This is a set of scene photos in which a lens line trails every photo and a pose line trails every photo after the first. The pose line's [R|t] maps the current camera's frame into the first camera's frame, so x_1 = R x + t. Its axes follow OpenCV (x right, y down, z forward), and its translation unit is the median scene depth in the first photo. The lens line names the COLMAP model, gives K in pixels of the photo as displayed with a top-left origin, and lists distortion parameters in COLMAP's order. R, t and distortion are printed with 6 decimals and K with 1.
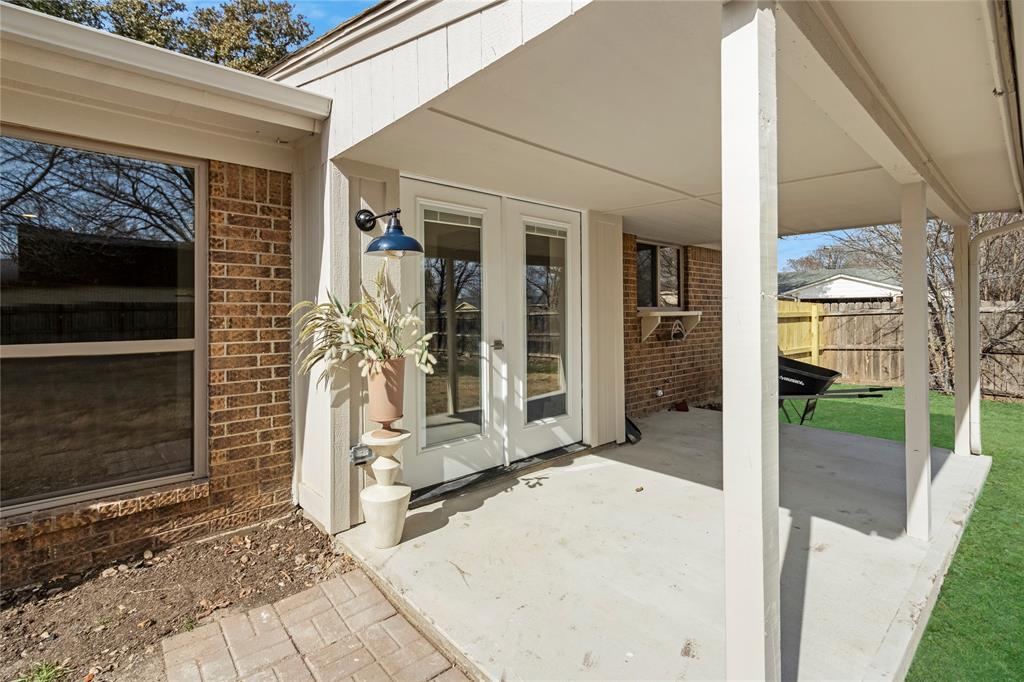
lens RADIAL K [[466.3, 0, 504.7], [0, 466.3, 308.8], [0, 0, 1]] dist [0.002117, -0.000043]
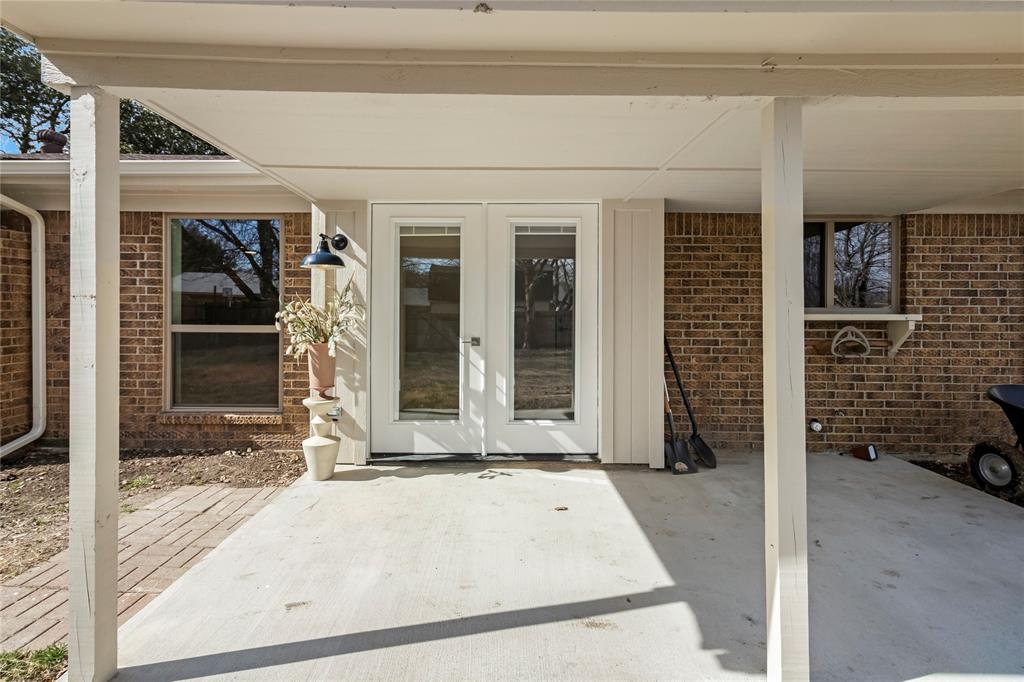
lens RADIAL K [[466.3, 0, 504.7], [0, 466.3, 308.8], [0, 0, 1]] dist [0.002117, -0.000043]
pose [[0.751394, 0.006638, -0.659820, 0.761990], [-0.005721, 0.999977, 0.003546, -0.002740], [0.659829, 0.001110, 0.751415, 0.235892]]
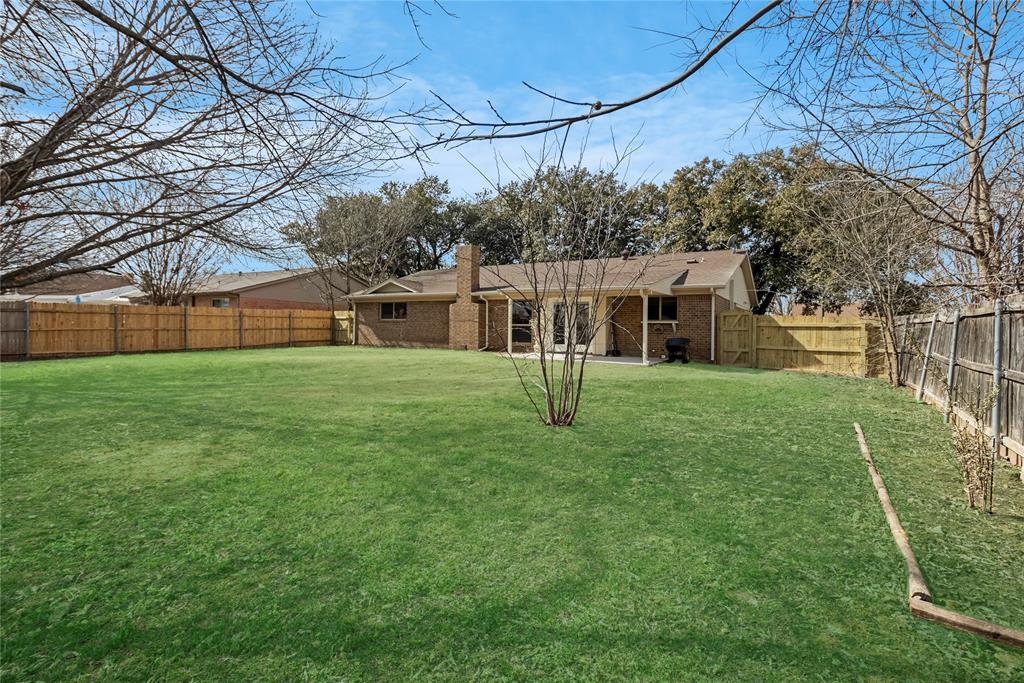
lens RADIAL K [[483.9, 0, 515.0], [0, 483.9, 323.8], [0, 0, 1]] dist [0.001463, 0.000136]
pose [[0.314963, 0.010596, -0.949045, 4.711279], [-0.003333, 0.999944, 0.010058, -0.009445], [0.949098, -0.000005, 0.314981, -1.153756]]
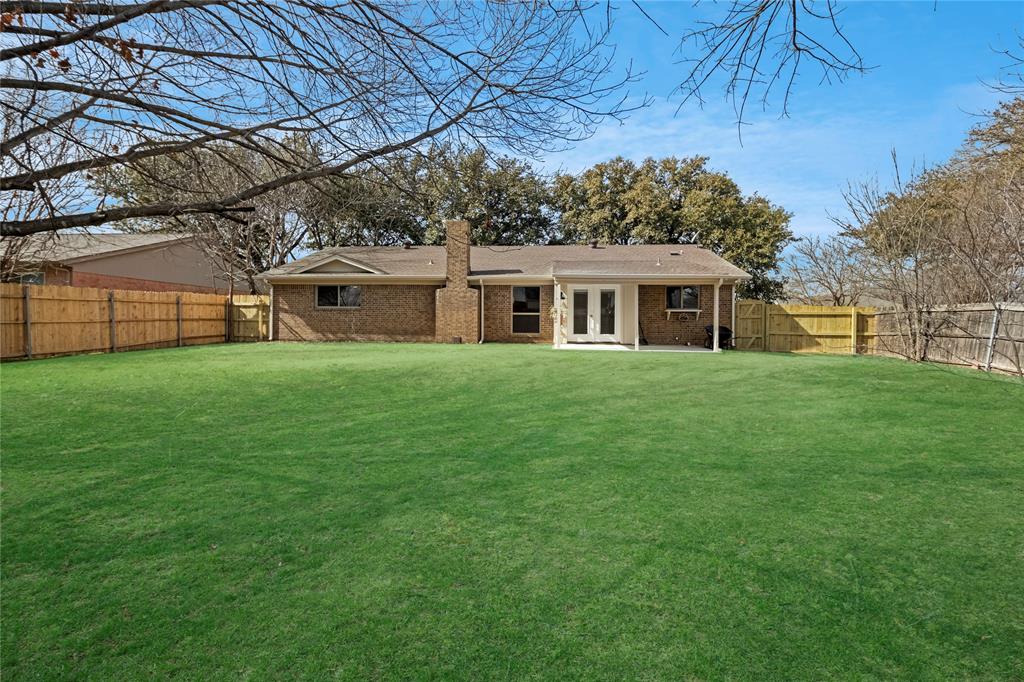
lens RADIAL K [[483.9, 0, 515.0], [0, 483.9, 323.3], [0, 0, 1]] dist [0.001463, 0.000136]
pose [[0.704483, 0.027712, -0.709180, 2.932293], [-0.006695, 0.999452, 0.032404, -0.001883], [0.709690, -0.018080, 0.704283, -3.012747]]
